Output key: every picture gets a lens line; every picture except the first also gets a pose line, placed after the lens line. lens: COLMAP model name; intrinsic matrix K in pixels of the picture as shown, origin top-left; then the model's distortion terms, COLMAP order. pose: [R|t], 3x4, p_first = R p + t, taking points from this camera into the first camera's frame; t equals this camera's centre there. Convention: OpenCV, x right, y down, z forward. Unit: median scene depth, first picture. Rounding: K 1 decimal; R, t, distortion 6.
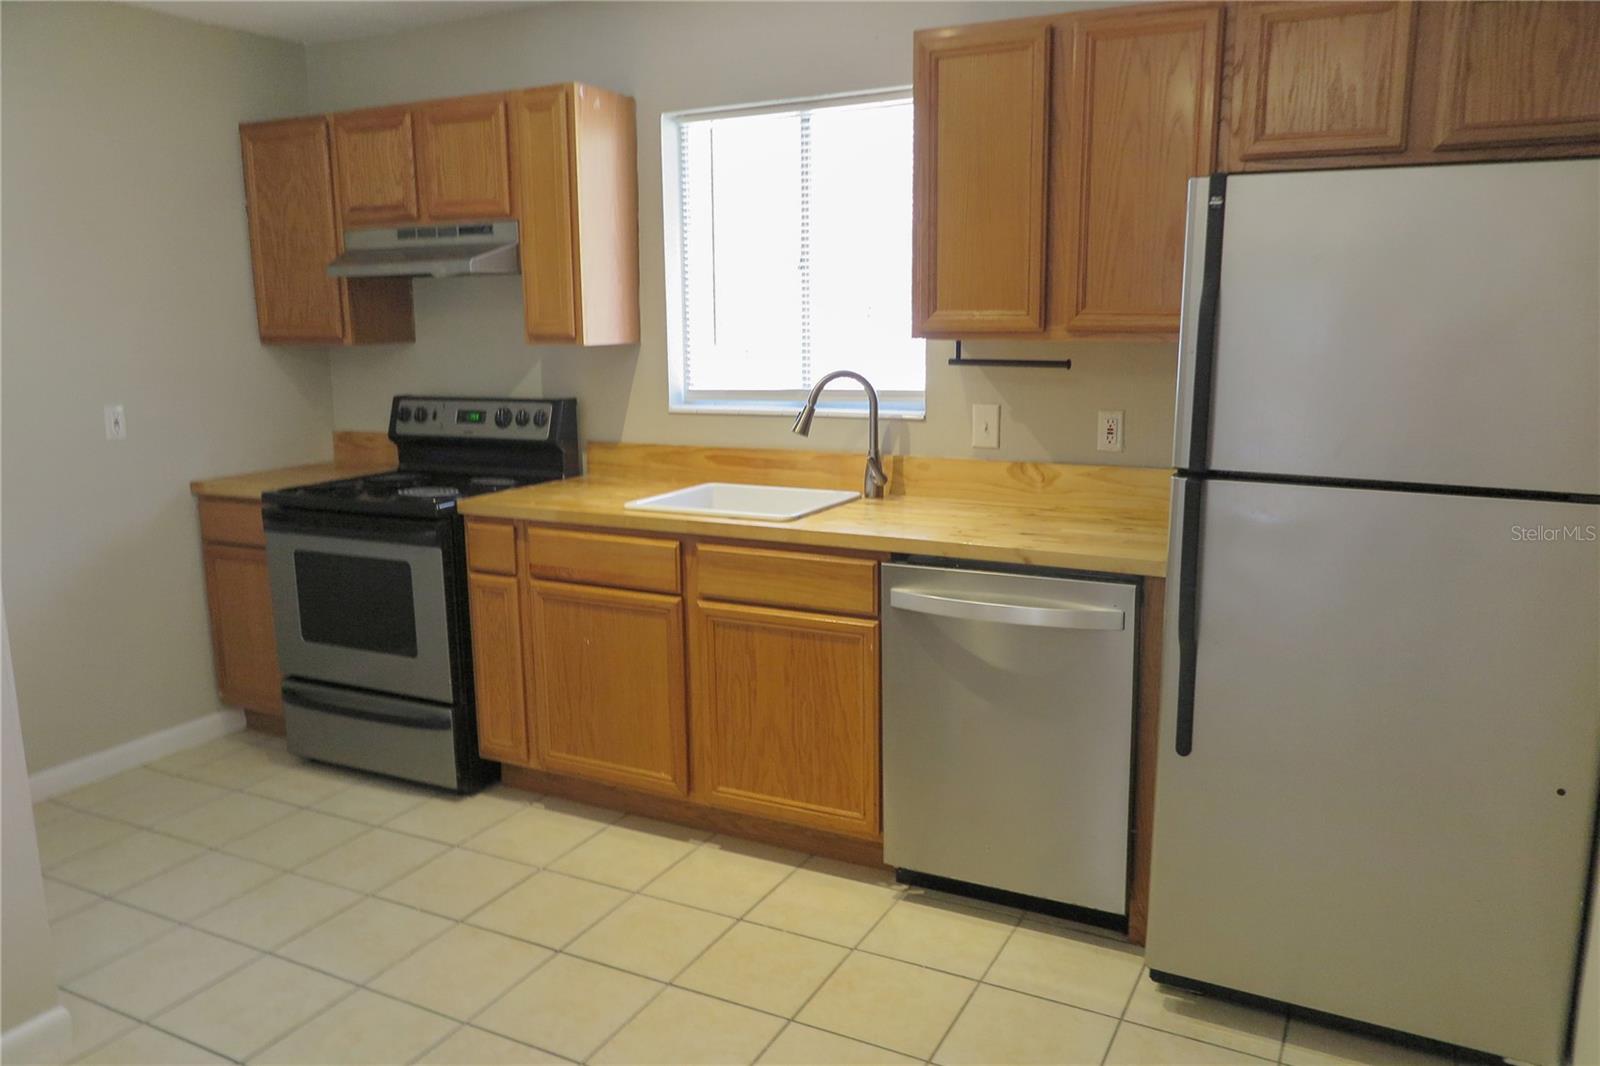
lens RADIAL K [[1170.4, 0, 800.0], [0, 1170.4, 533.0], [0, 0, 1]] dist [-0.008322, 0.001440]
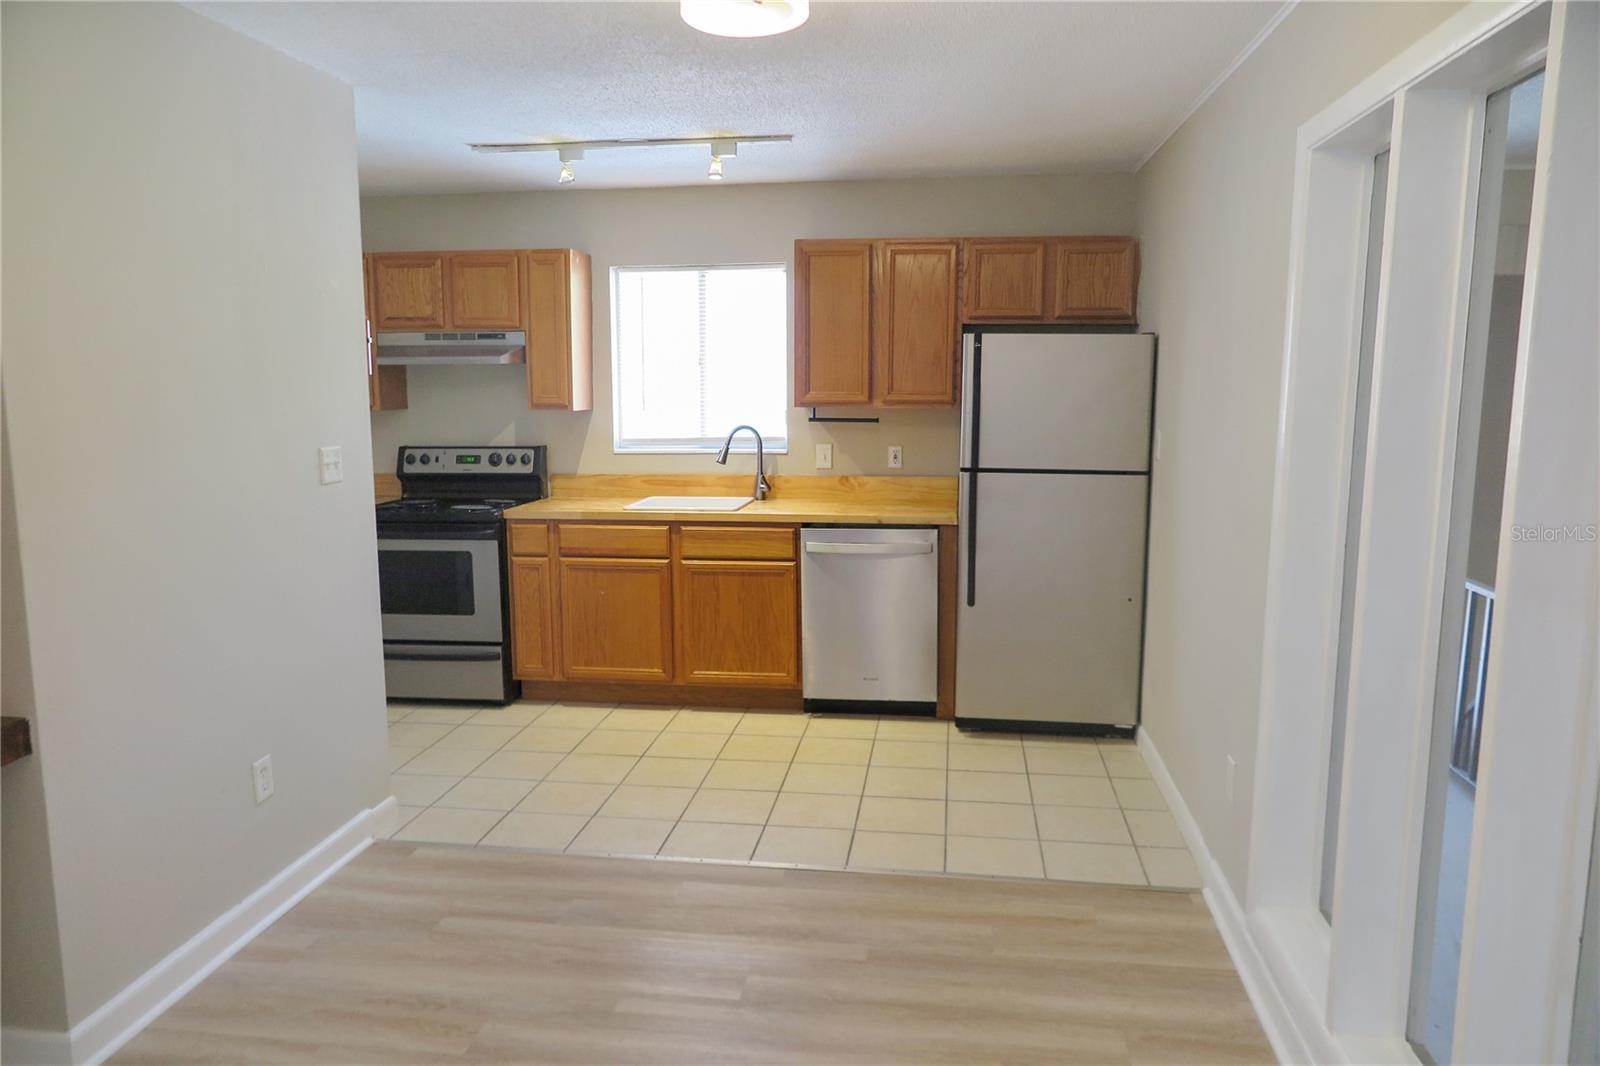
lens RADIAL K [[1099.6, 0, 800.0], [0, 1099.6, 533.0], [0, 0, 1]] dist [-0.001187, -0.001474]
pose [[0.942998, -0.039396, 0.330458, -0.409566], [0.055027, 0.997759, -0.038078, 0.080633], [-0.328218, 0.054092, 0.943052, -0.512152]]
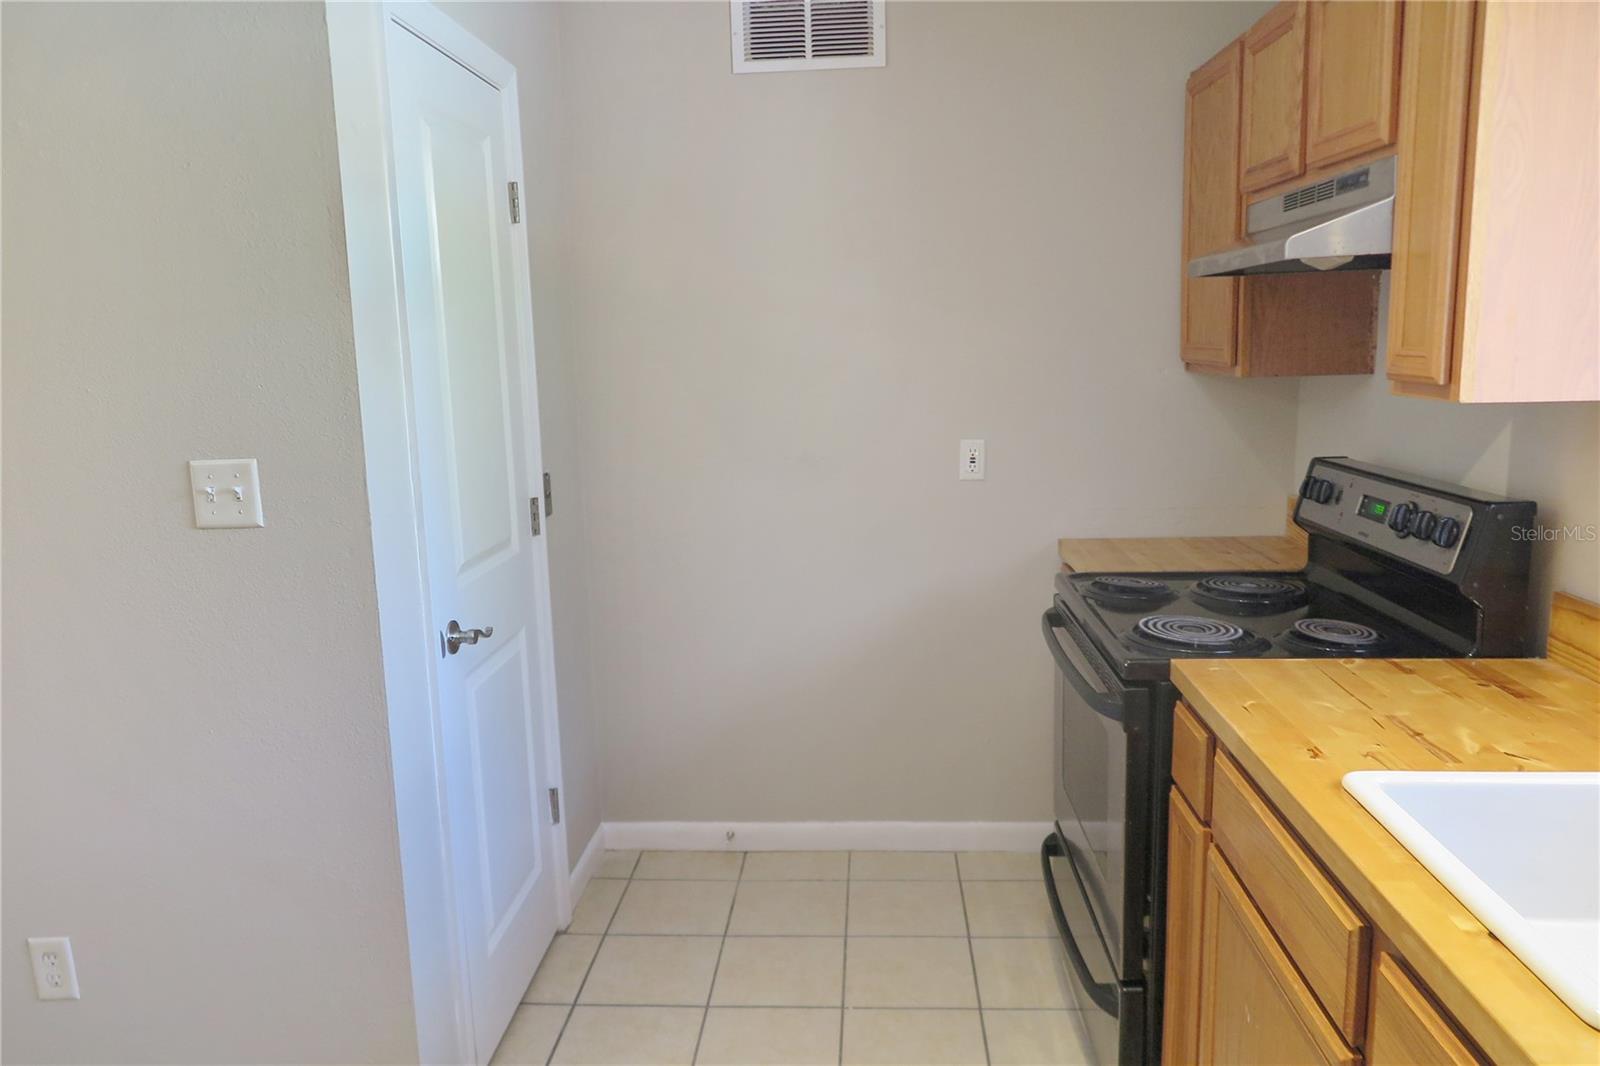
lens RADIAL K [[1099.6, 0, 800.0], [0, 1099.6, 533.0], [0, 0, 1]] dist [-0.001187, -0.001474]
pose [[0.401943, 0.154093, -0.902606, 0.114452], [-0.146500, 0.983862, 0.102726, -0.120040], [0.903869, 0.090942, 0.418031, 0.607211]]
